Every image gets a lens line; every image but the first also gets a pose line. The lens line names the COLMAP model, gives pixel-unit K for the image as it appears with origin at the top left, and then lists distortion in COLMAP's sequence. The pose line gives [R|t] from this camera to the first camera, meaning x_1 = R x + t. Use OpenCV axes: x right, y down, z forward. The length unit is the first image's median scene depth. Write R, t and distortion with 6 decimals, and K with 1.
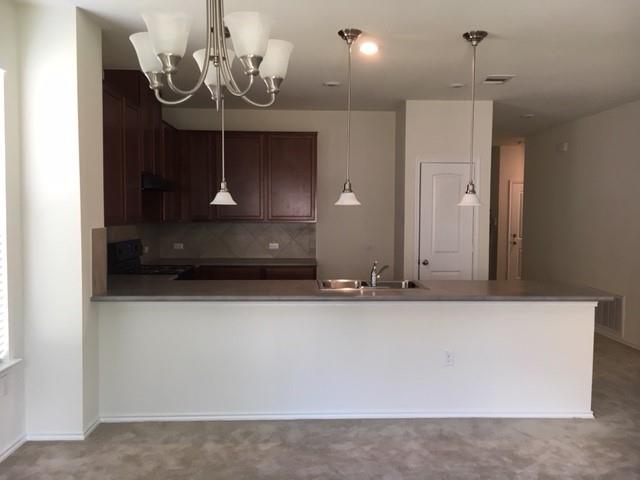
lens RADIAL K [[547.2, 0, 320.2], [0, 547.2, 244.5], [0, 0, 1]] dist [0.041707, -0.009032]
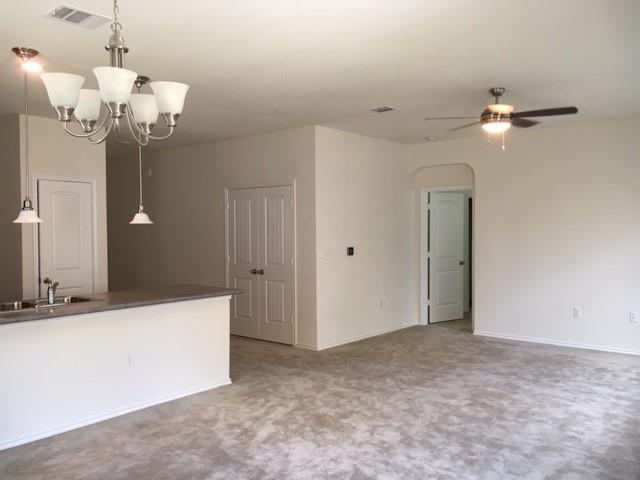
lens RADIAL K [[542.4, 0, 320.0], [0, 542.4, 240.0], [0, 0, 1]] dist [0.042577, -0.007483]
pose [[0.675609, -0.023304, 0.736891, -0.331496], [0.051850, 0.998527, -0.015959, 0.002164], [-0.735434, 0.048990, 0.675823, -0.056329]]
